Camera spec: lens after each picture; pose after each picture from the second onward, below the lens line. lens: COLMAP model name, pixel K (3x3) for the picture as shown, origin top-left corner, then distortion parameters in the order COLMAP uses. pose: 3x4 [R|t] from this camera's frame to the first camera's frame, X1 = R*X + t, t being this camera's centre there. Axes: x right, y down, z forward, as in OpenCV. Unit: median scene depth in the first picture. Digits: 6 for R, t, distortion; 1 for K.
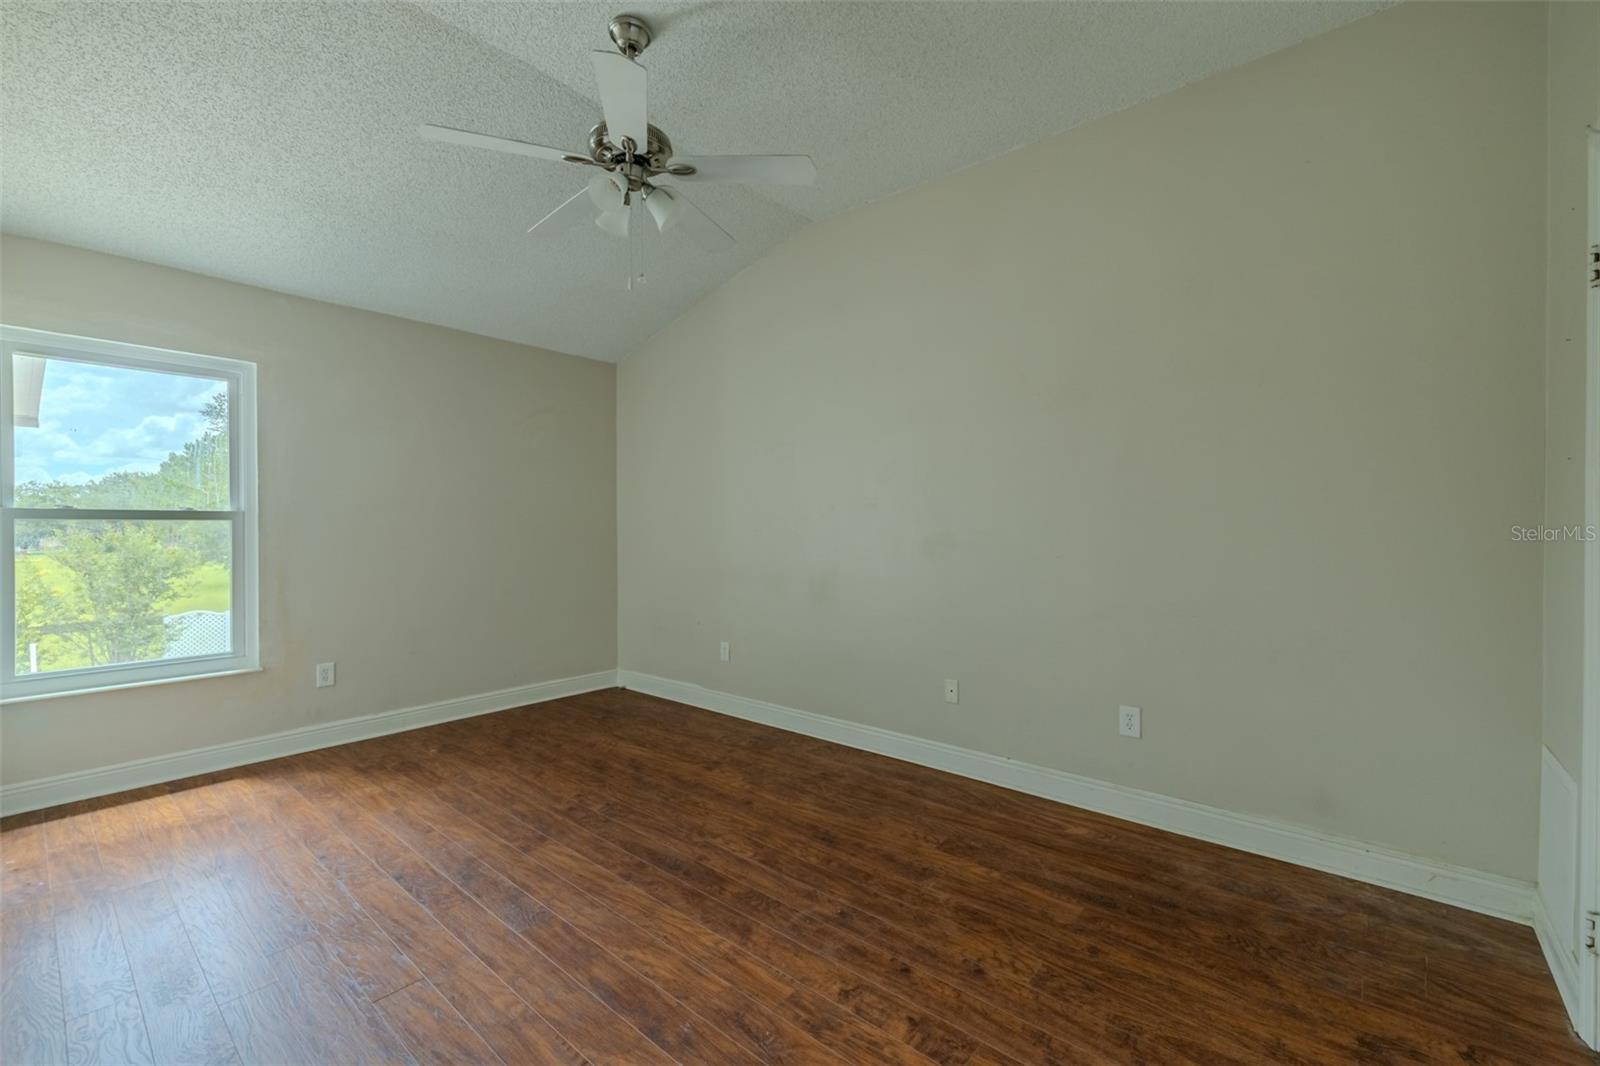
lens RADIAL K [[672.3, 0, 800.0], [0, 672.3, 533.0], [0, 0, 1]] dist [-0.001042, 0.000075]
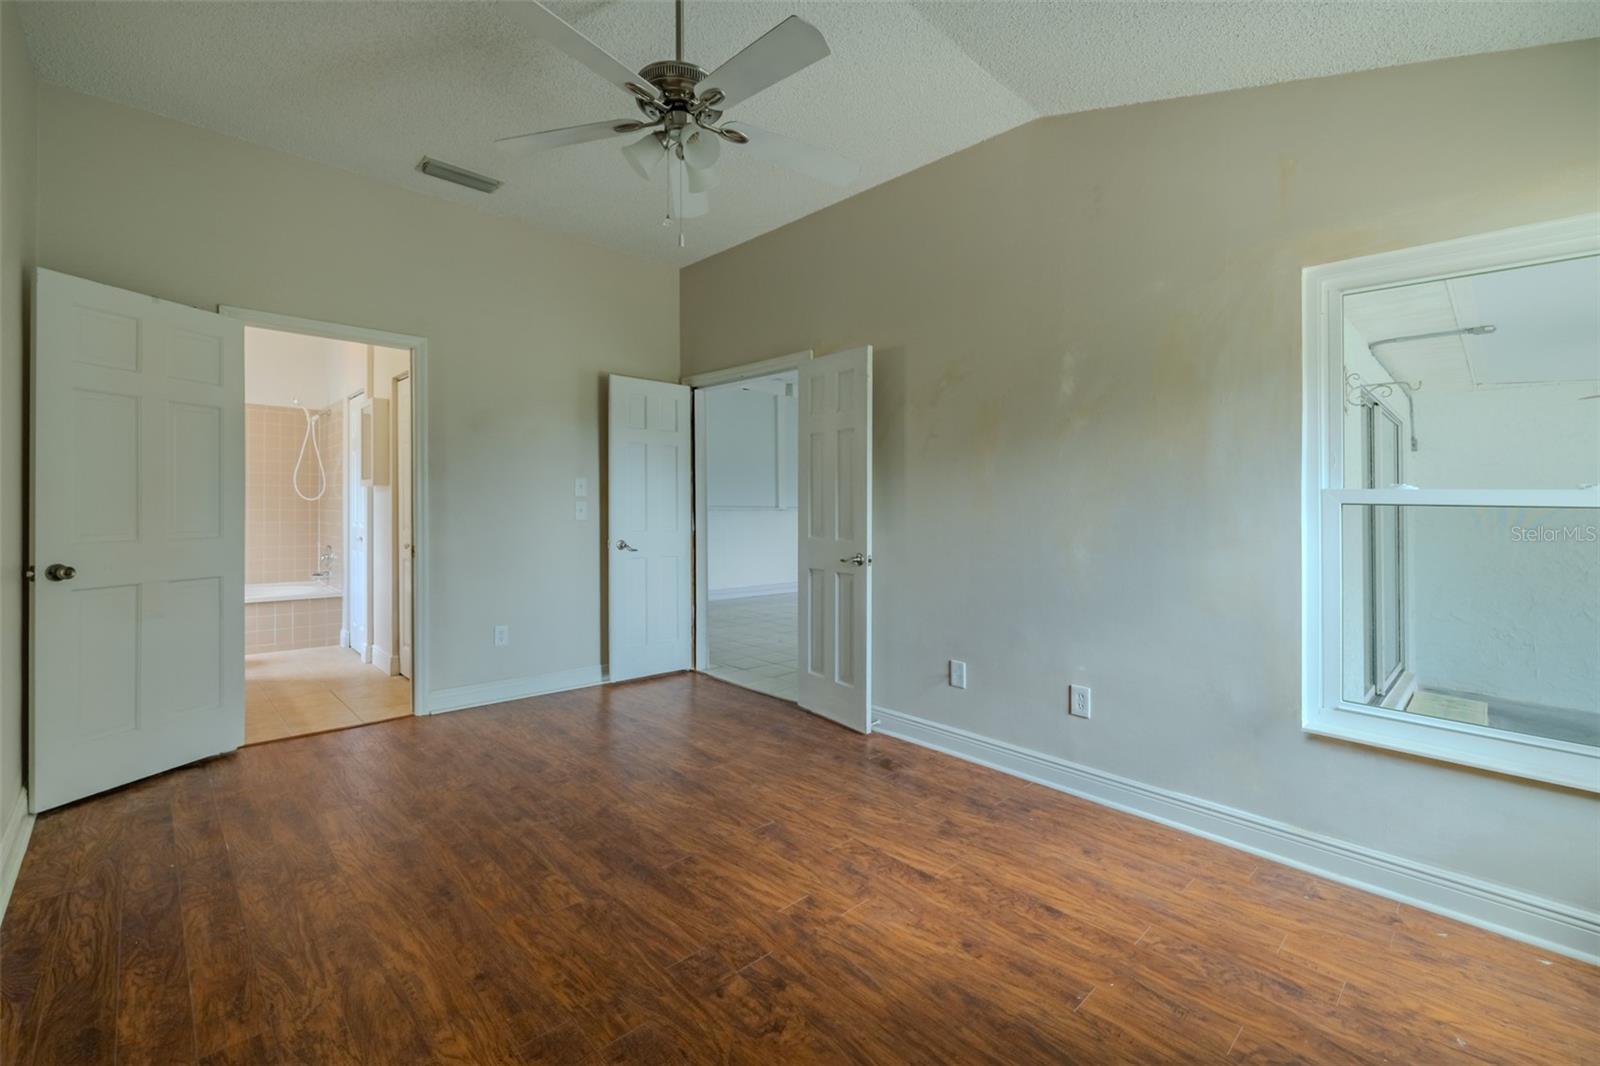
lens RADIAL K [[676.9, 0, 797.1], [0, 676.9, 516.2], [0, 0, 1]] dist [-0.001745, 0.000265]
pose [[-0.994268, -0.017587, 0.105465, -0.408518], [-0.015421, 0.999654, 0.021320, -0.012213], [-0.105803, 0.019571, -0.994194, 1.570162]]
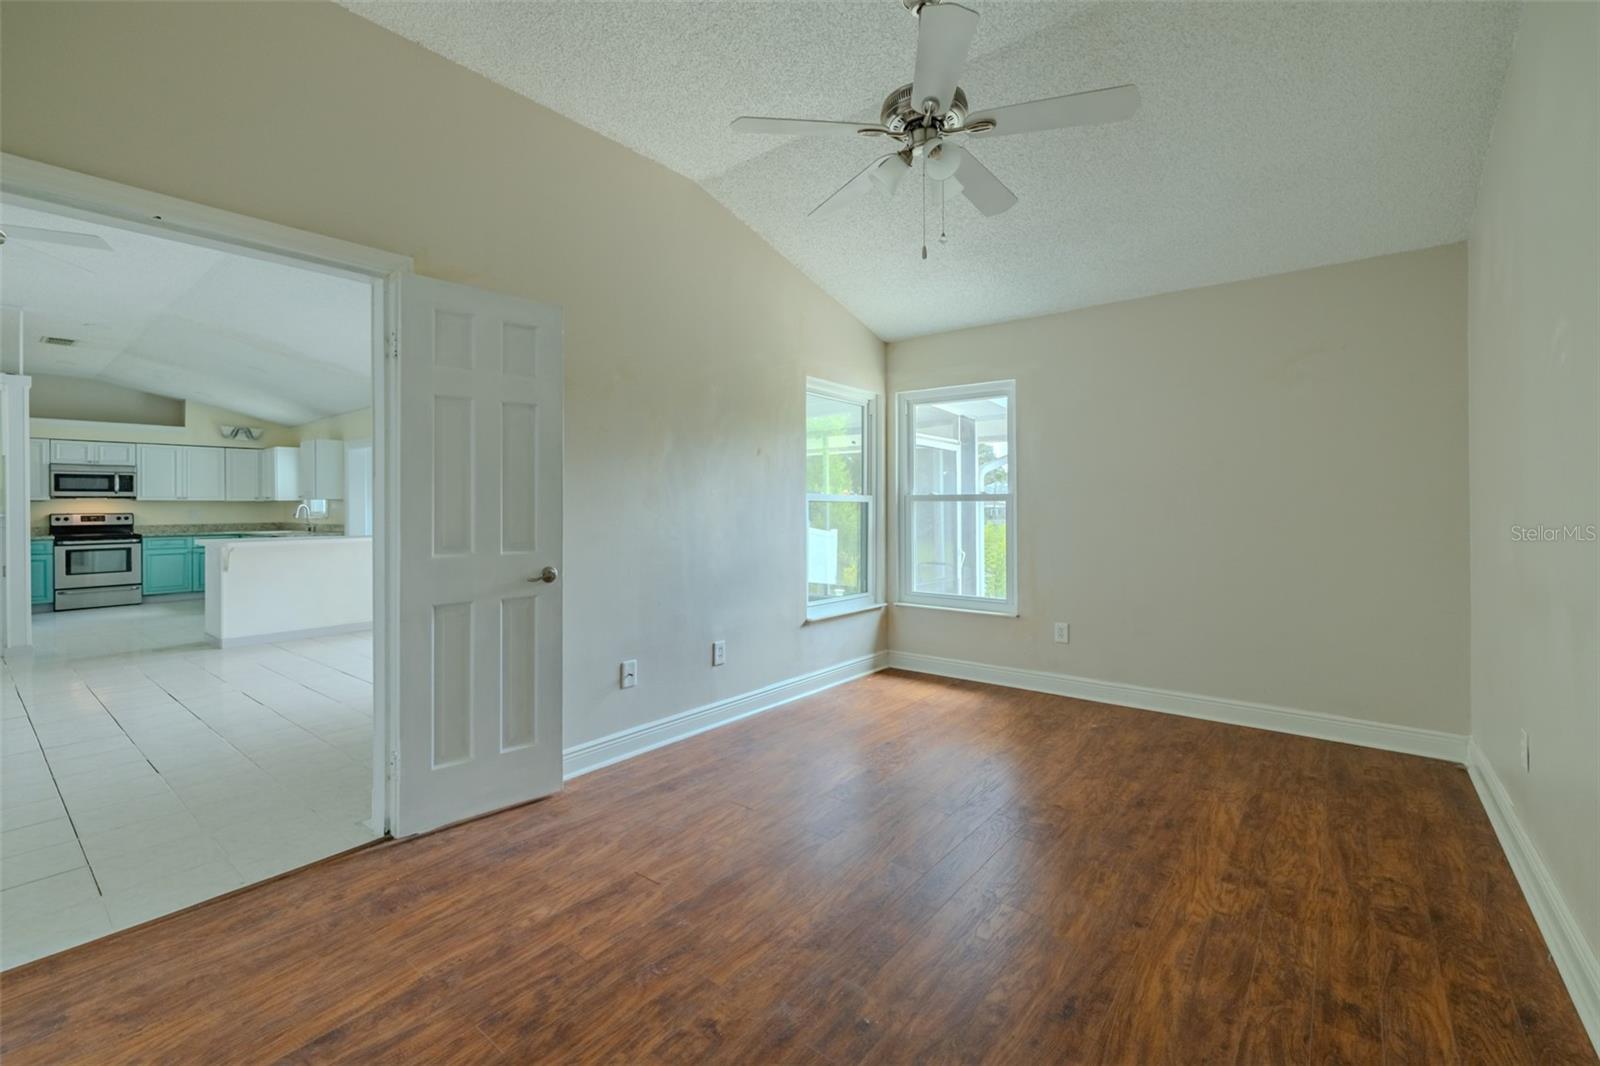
lens RADIAL K [[687.3, 0, 801.4], [0, 687.3, 501.4], [0, 0, 1]] dist [0.003851, 0.000741]
pose [[0.027119, -0.006598, -0.999610, 0.604591], [-0.004355, 0.999968, -0.006719, -0.007798], [0.999623, 0.004536, 0.027089, 0.660741]]
